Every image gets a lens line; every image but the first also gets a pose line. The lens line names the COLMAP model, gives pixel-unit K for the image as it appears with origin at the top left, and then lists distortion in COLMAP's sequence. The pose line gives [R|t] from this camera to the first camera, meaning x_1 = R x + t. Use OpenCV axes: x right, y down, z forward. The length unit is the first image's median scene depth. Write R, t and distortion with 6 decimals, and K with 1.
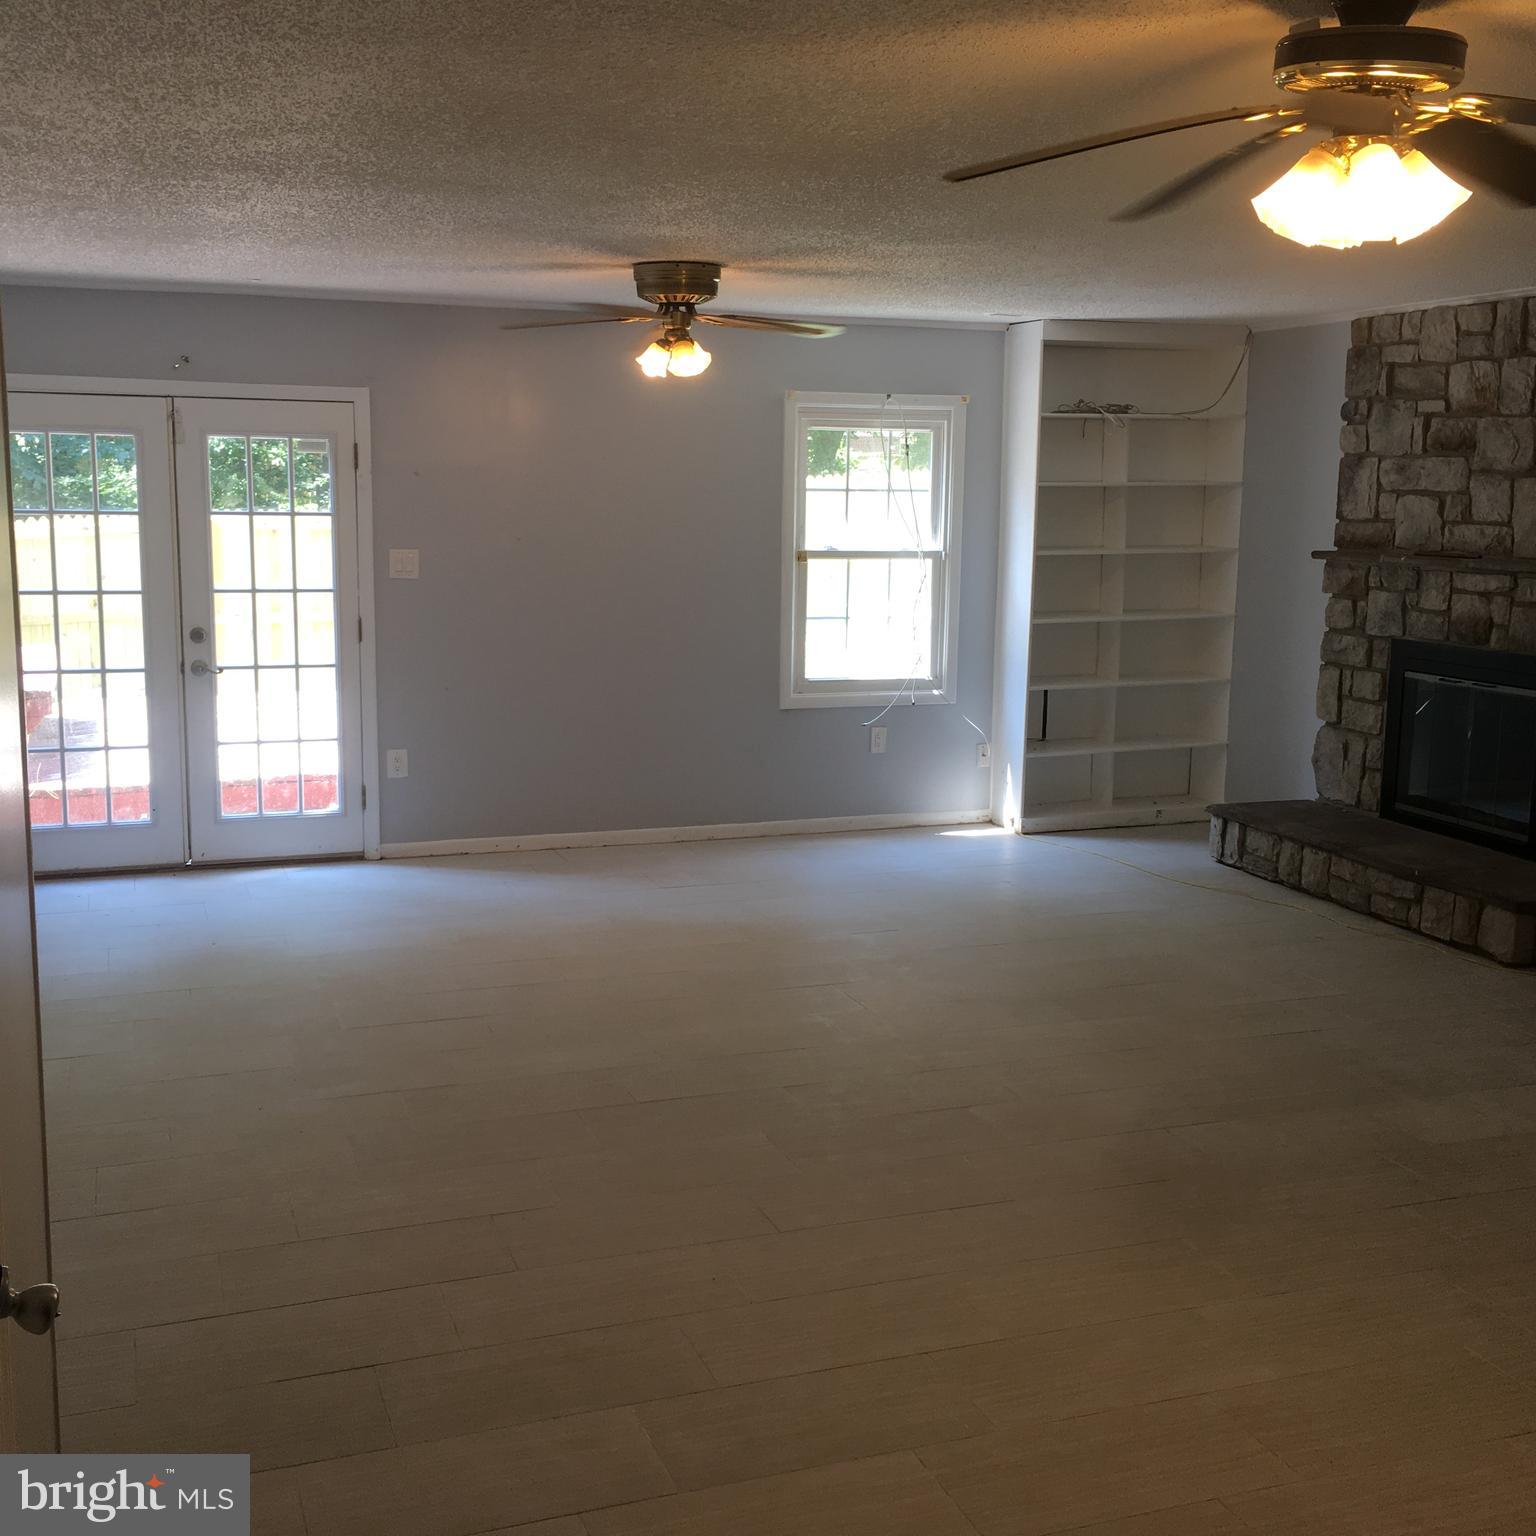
lens RADIAL K [[1816.7, 0, 768.0], [0, 1816.7, 768.0], [0, 0, 1]] dist [-0.005181, -0.025205]
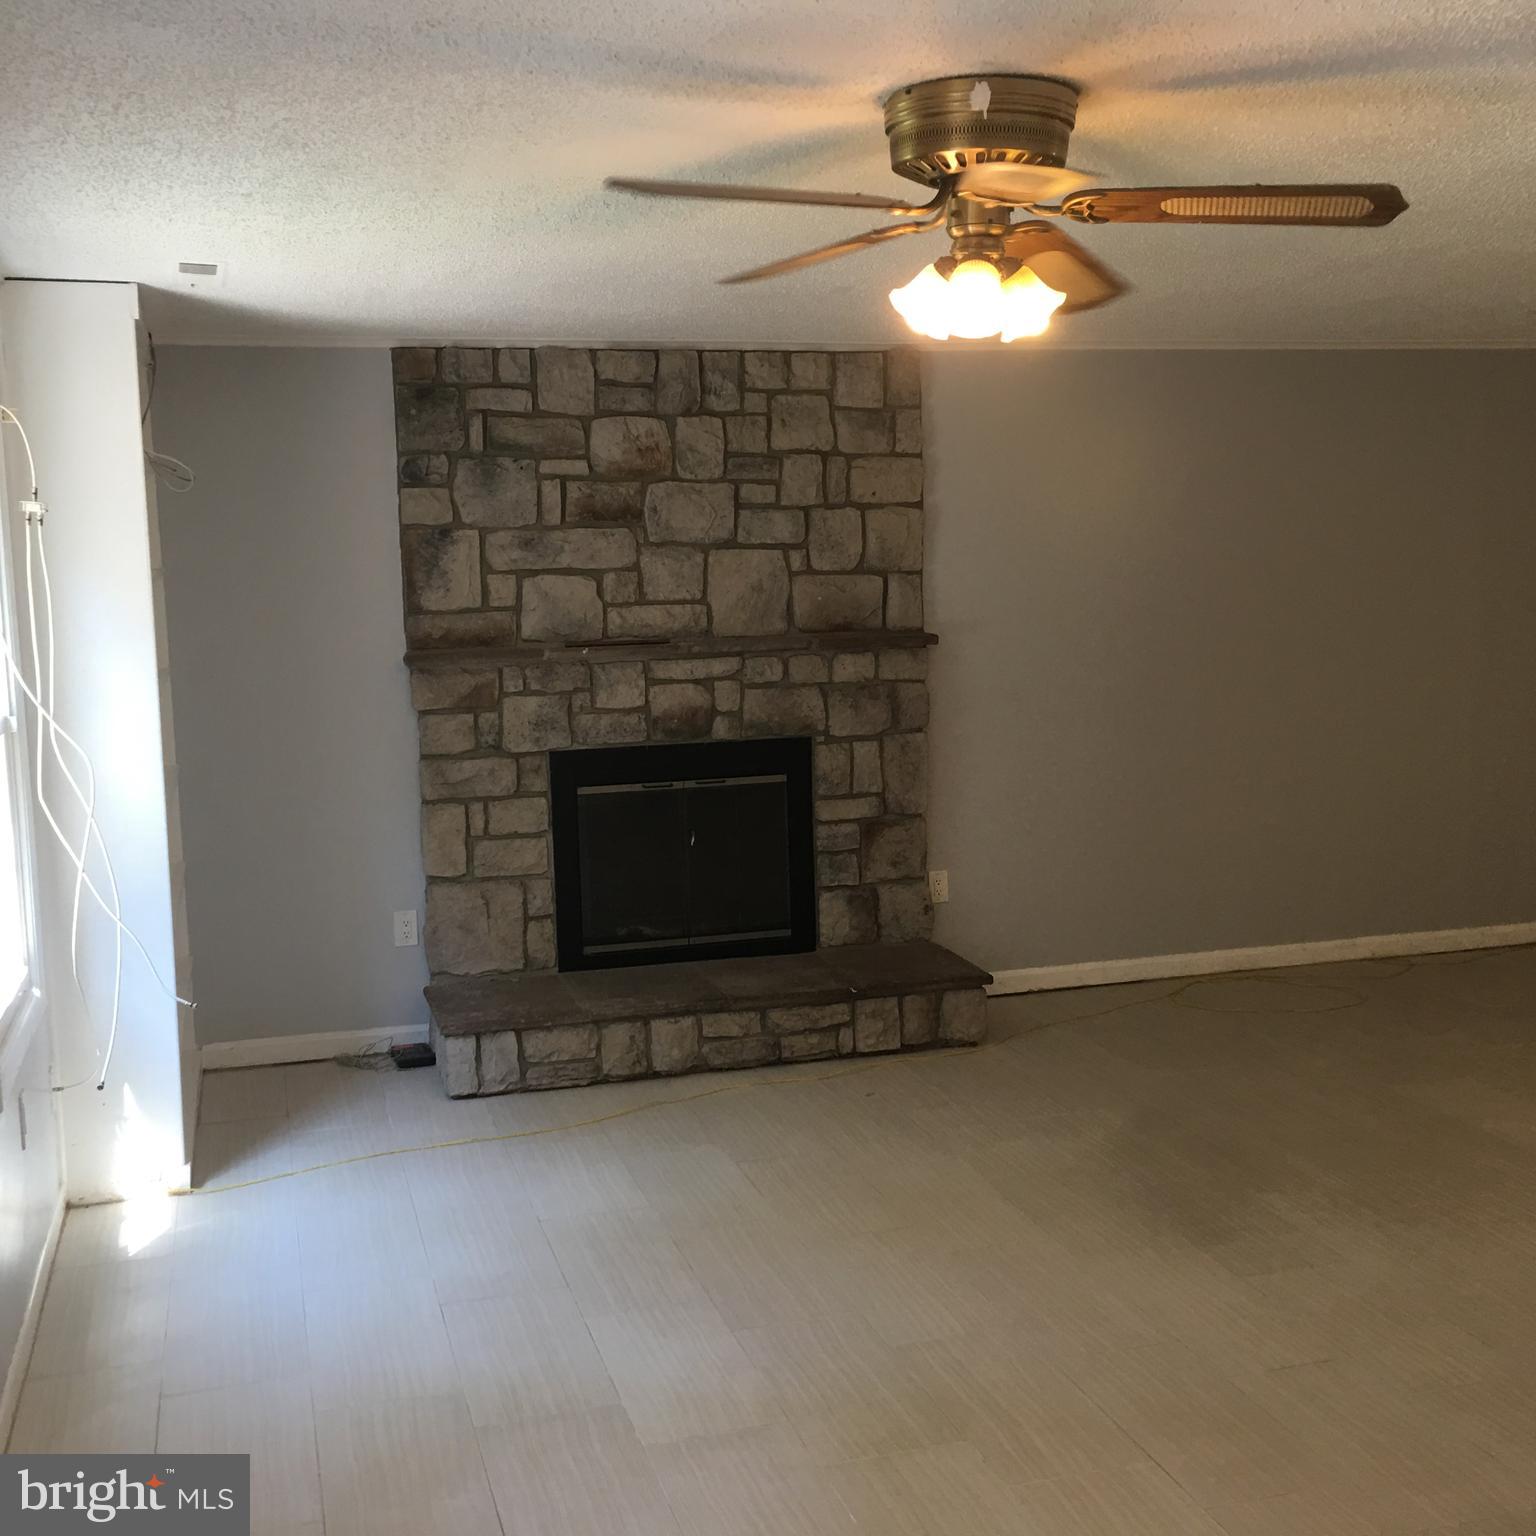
lens RADIAL K [[1718.1, 0, 768.0], [0, 1718.1, 768.0], [0, 0, 1]] dist [0.002920, 0.005416]
pose [[0.051005, -0.133376, 0.989752, -0.421211], [0.179320, 0.976159, 0.122303, -0.144637], [-0.982468, 0.171245, 0.073706, 0.873670]]
